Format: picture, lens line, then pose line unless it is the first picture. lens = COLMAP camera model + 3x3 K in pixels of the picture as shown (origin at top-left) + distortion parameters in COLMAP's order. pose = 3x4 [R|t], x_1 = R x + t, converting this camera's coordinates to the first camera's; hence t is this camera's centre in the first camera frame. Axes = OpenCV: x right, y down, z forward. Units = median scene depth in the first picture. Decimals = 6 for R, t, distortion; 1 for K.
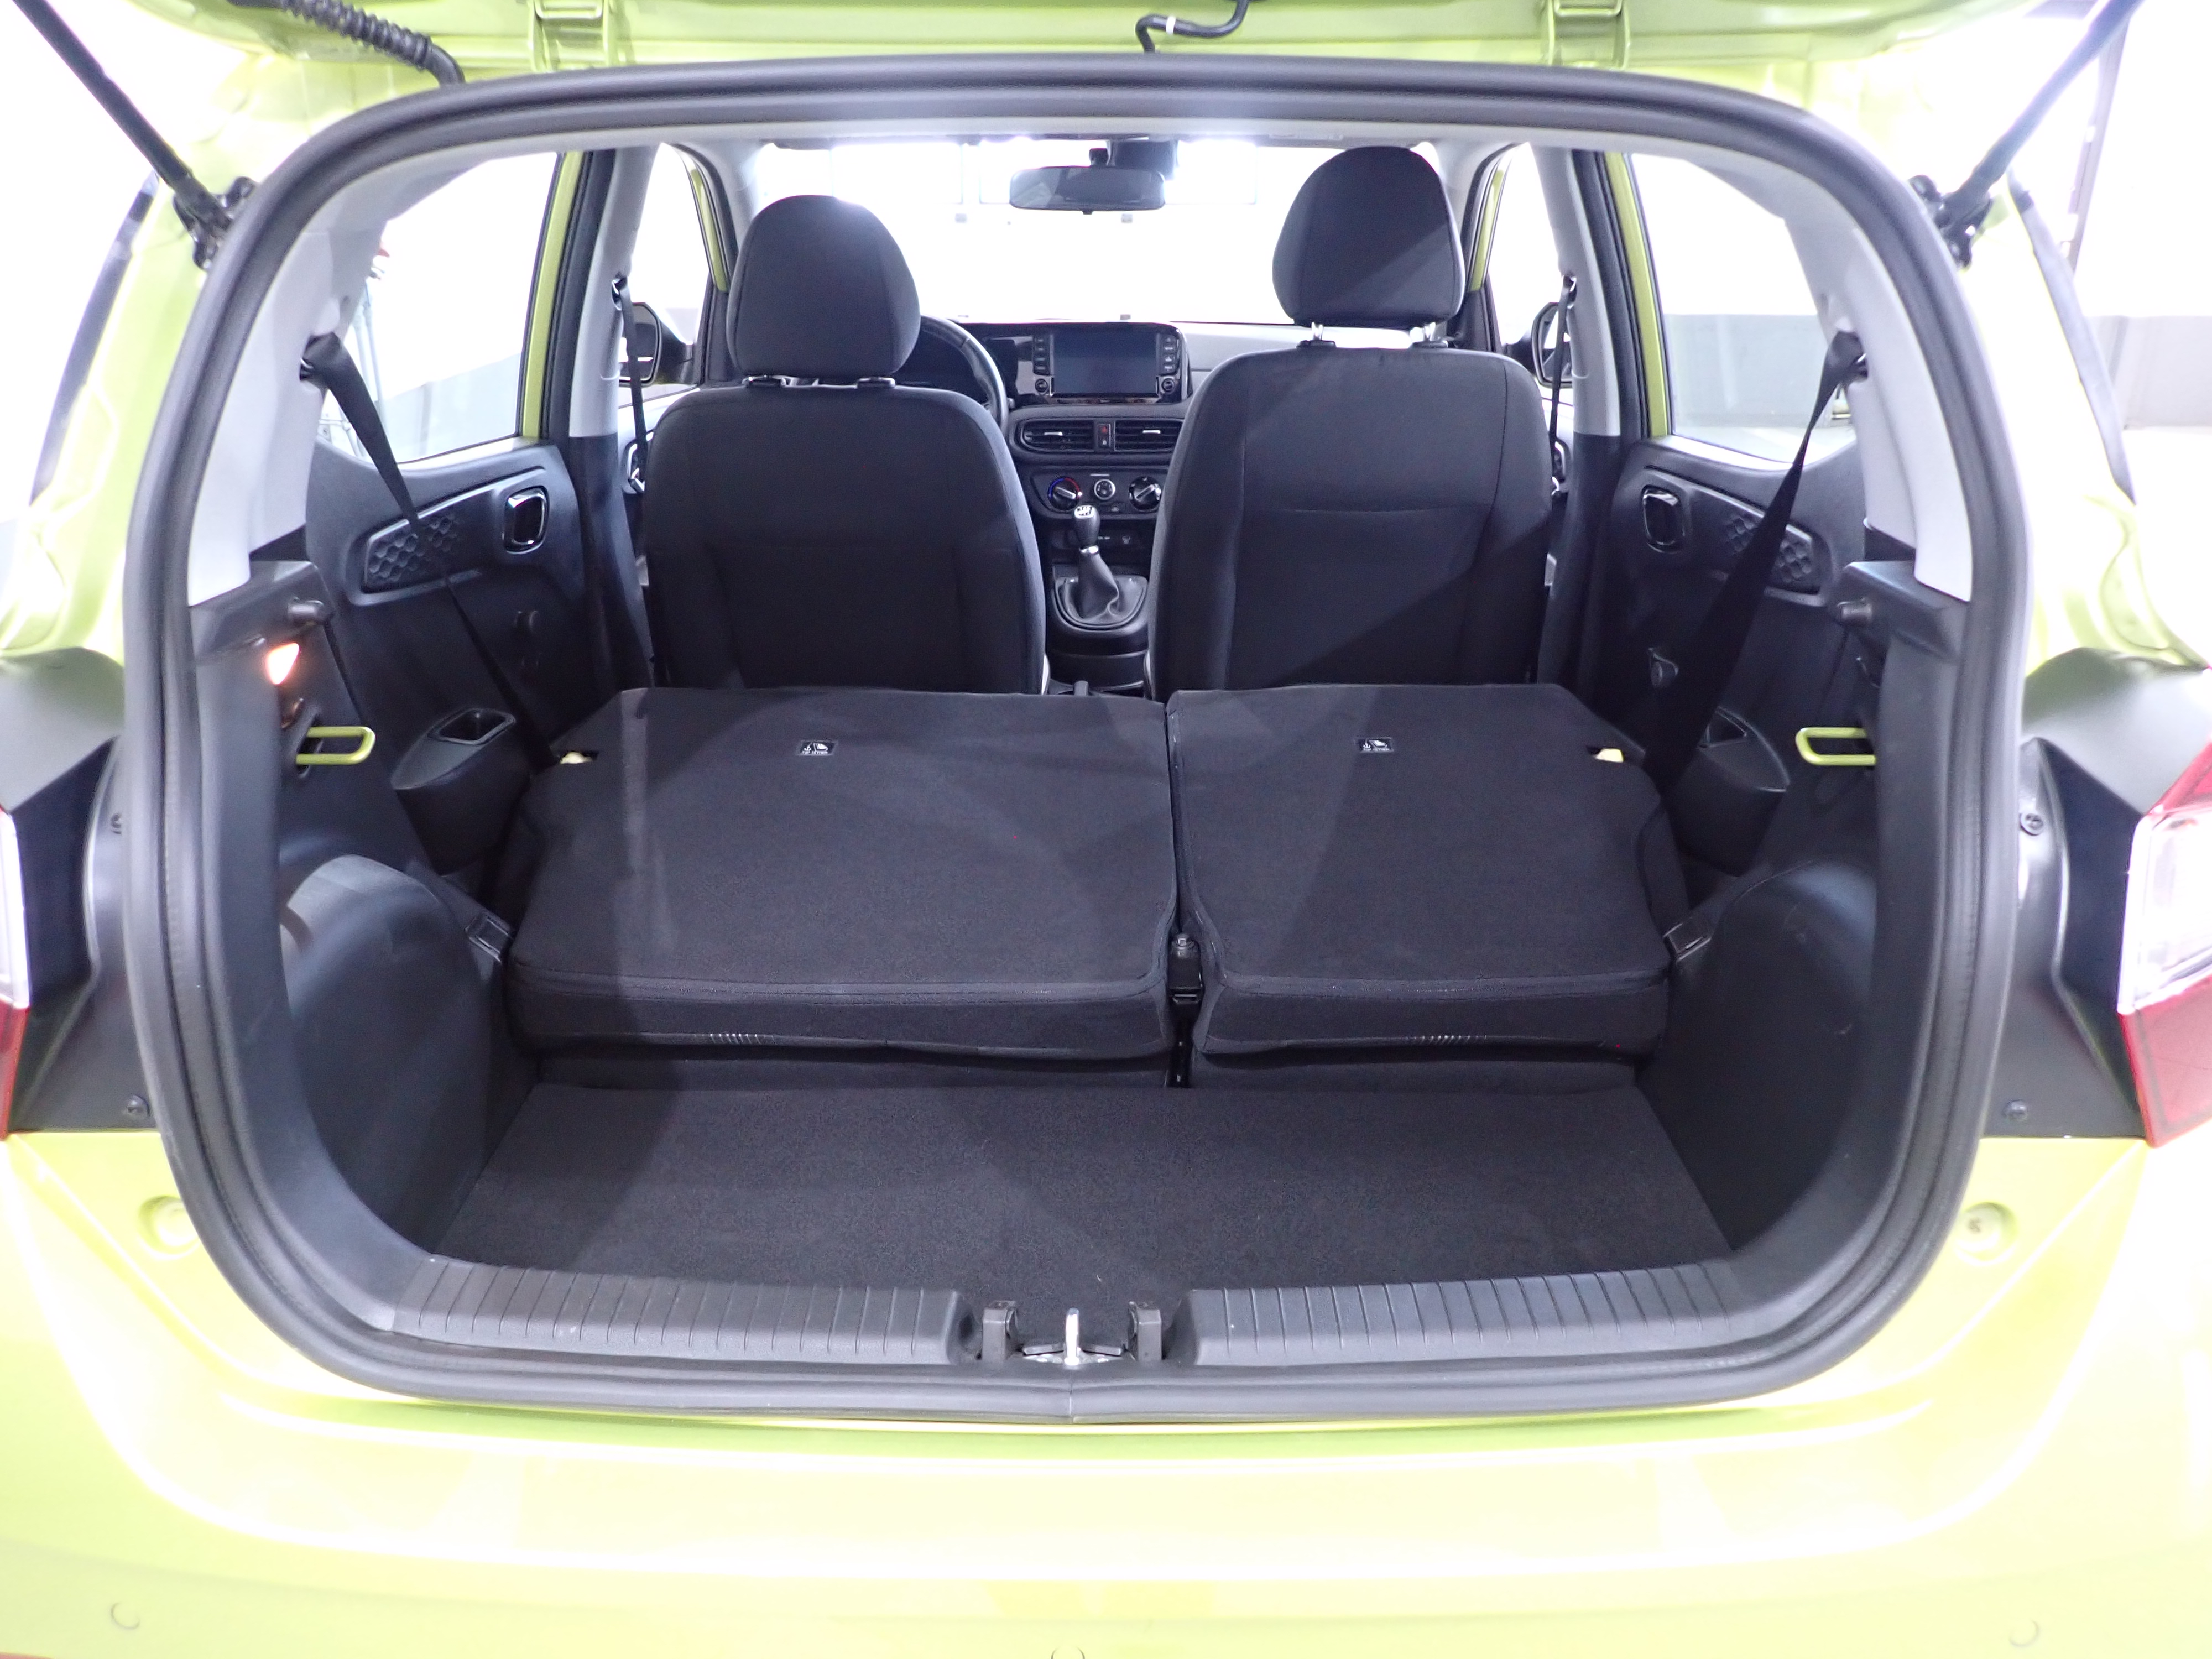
lens RADIAL K [[1622.7, 0, 1098.9], [0, 1622.7, 840.5], [0, 0, 1]] dist [-0.002311, -0.006692]
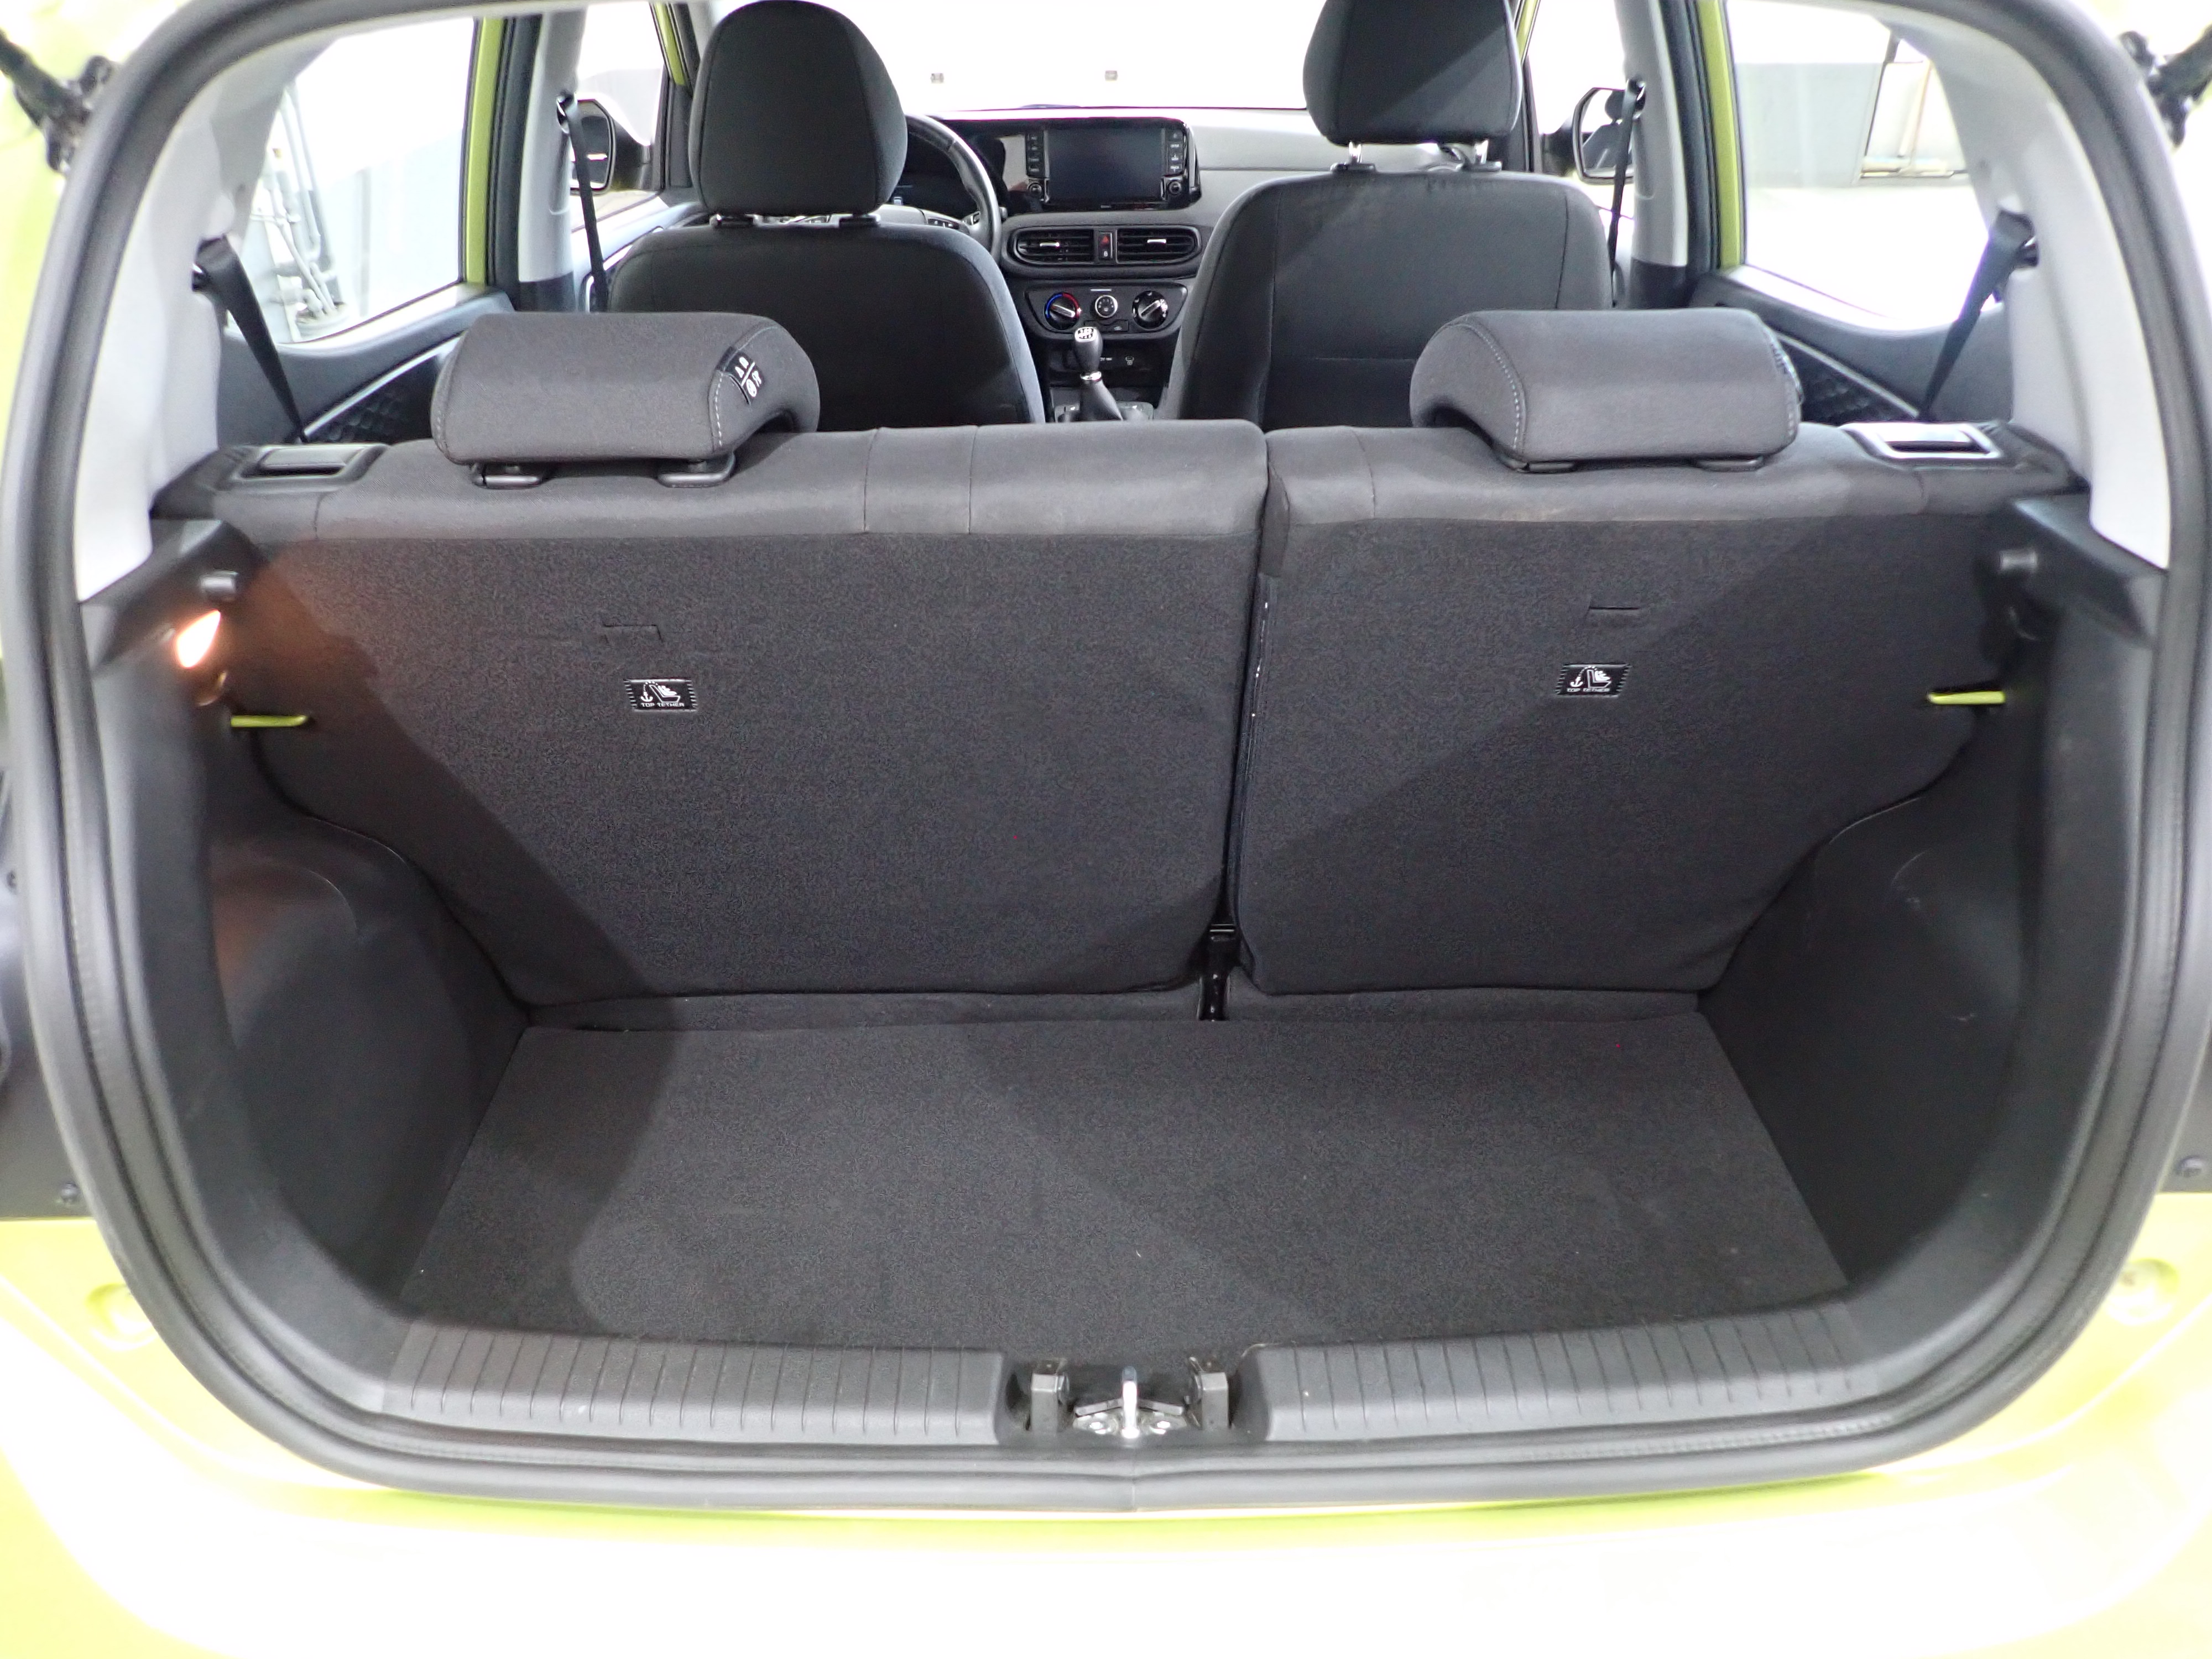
lens RADIAL K [[1622.7, 0, 1098.9], [0, 1622.7, 840.5], [0, 0, 1]] dist [-0.002311, -0.006692]
pose [[0.999861, -0.015147, 0.006987, -0.033382], [0.014027, 0.990172, 0.139152, -0.126218], [-0.009026, -0.139035, 0.990246, 0.131574]]
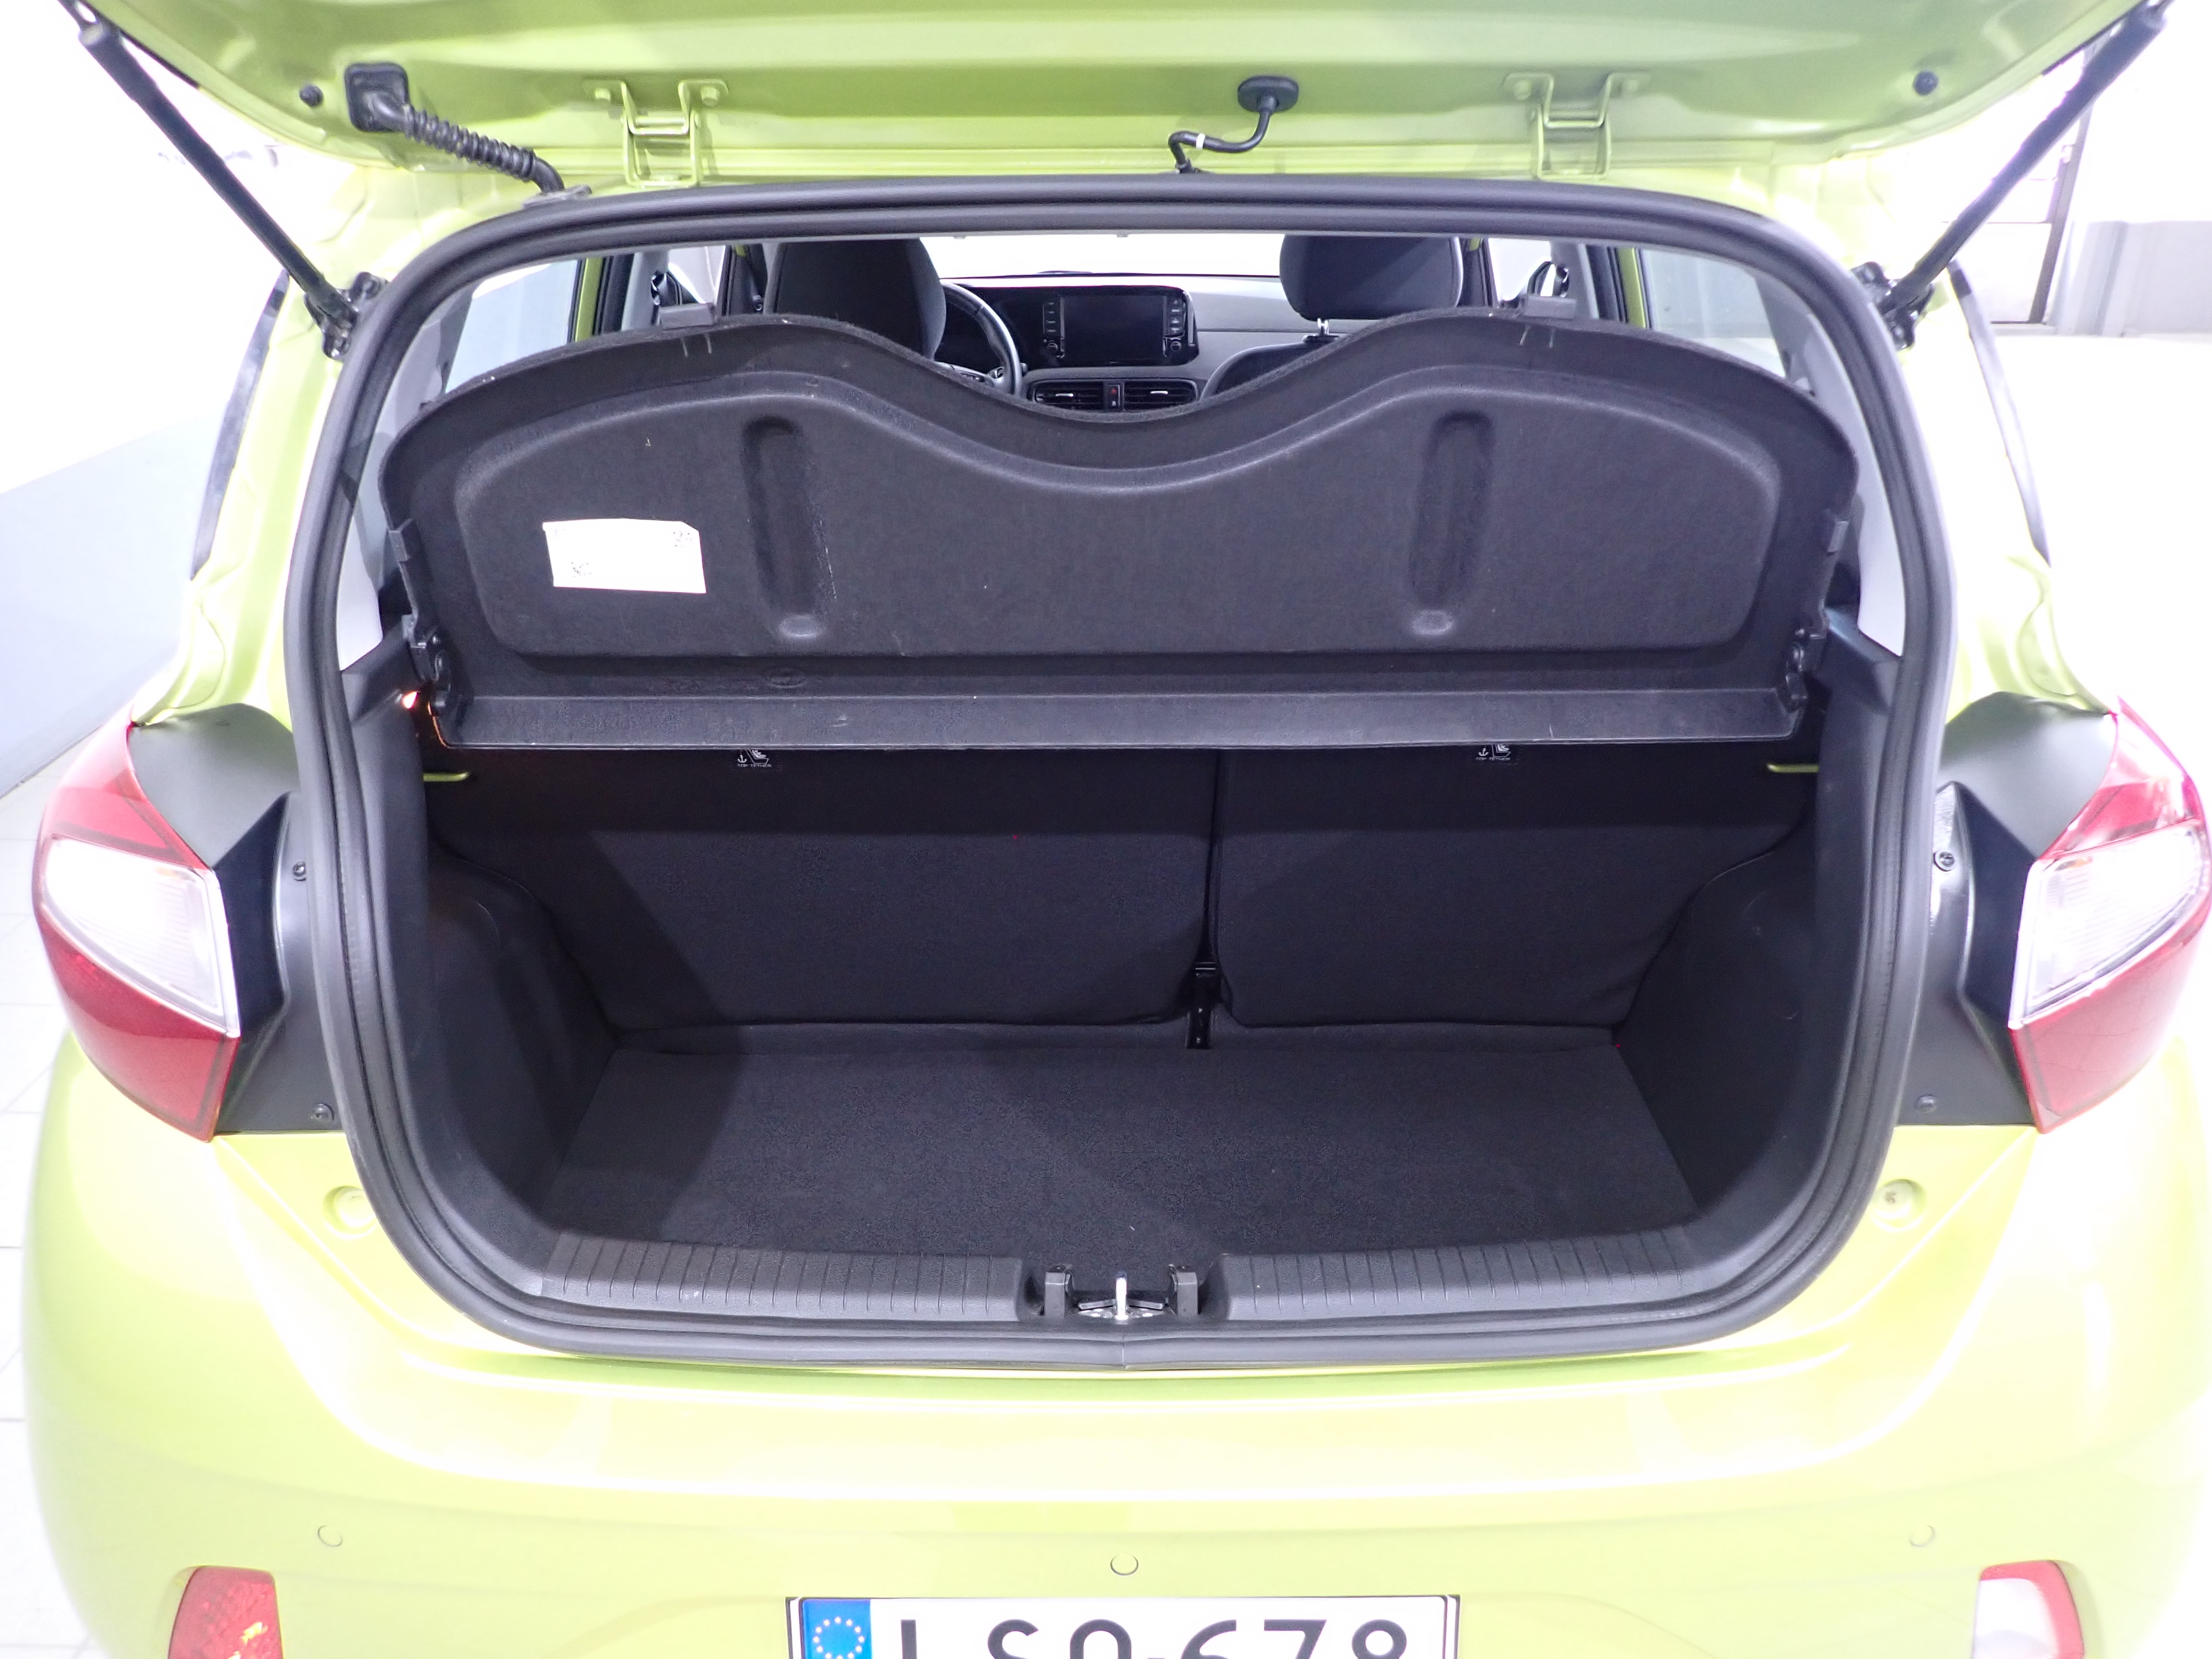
lens RADIAL K [[1622.7, 0, 1098.9], [0, 1622.7, 840.5], [0, 0, 1]] dist [-0.002311, -0.006692]
pose [[0.999967, -0.007630, 0.002860, -0.031473], [0.007437, 0.998018, 0.062495, -0.089485], [-0.003331, -0.062472, 0.998041, -0.140510]]
